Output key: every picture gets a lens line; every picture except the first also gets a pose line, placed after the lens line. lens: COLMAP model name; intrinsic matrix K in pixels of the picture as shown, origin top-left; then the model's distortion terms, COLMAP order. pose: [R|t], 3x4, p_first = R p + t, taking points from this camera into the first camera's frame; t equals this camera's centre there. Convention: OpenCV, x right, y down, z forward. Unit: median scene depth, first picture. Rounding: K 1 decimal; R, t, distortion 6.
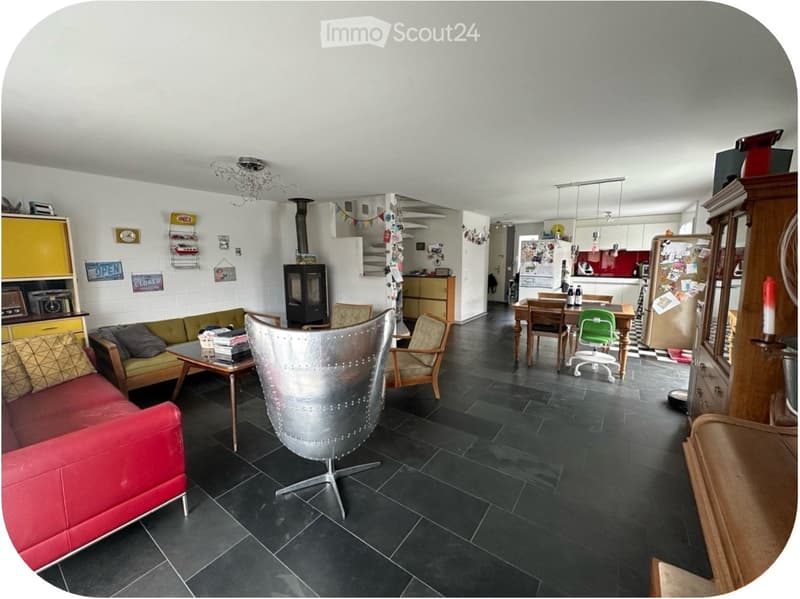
lens RADIAL K [[314.8, 0, 404.2], [0, 314.8, 297.9], [0, 0, 1]] dist [-0.000374, 0.000028]
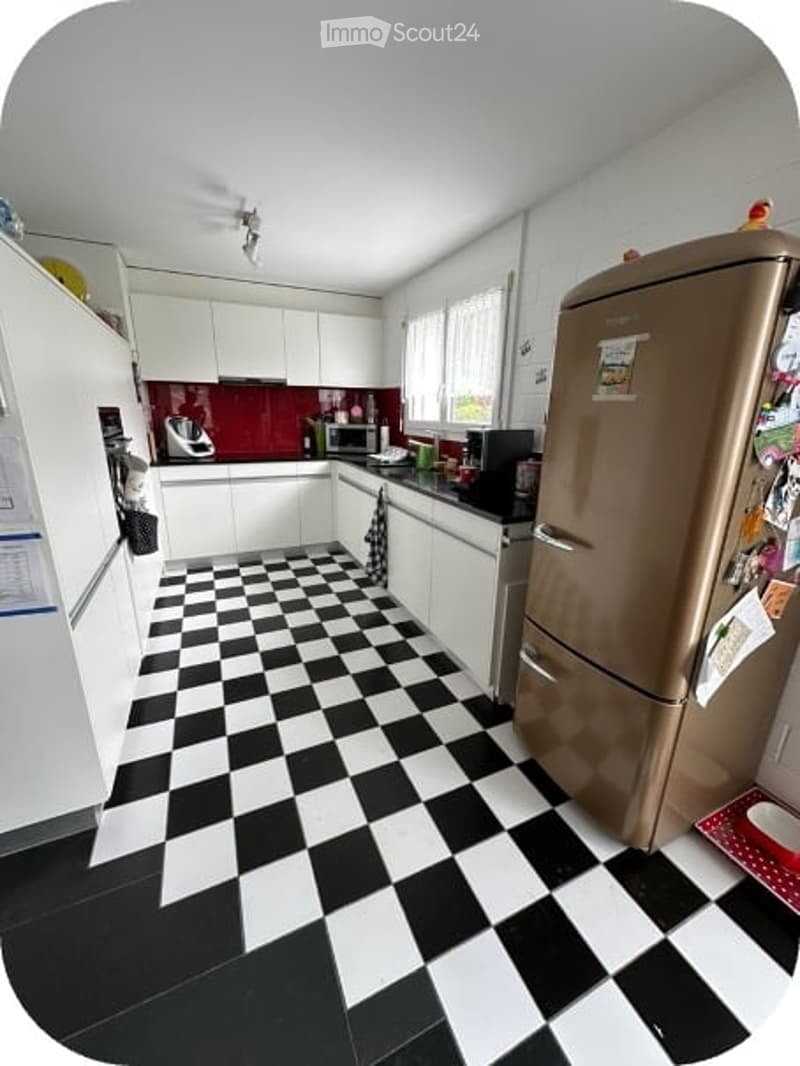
lens RADIAL K [[419.5, 0, 403.8], [0, 419.5, 534.4], [0, 0, 1]] dist [-0.000374, 0.000028]
pose [[0.504743, -0.232018, 0.831506, 0.319322], [0.094261, 0.972259, 0.214073, -0.070619], [-0.858108, -0.029673, 0.512611, 0.614133]]
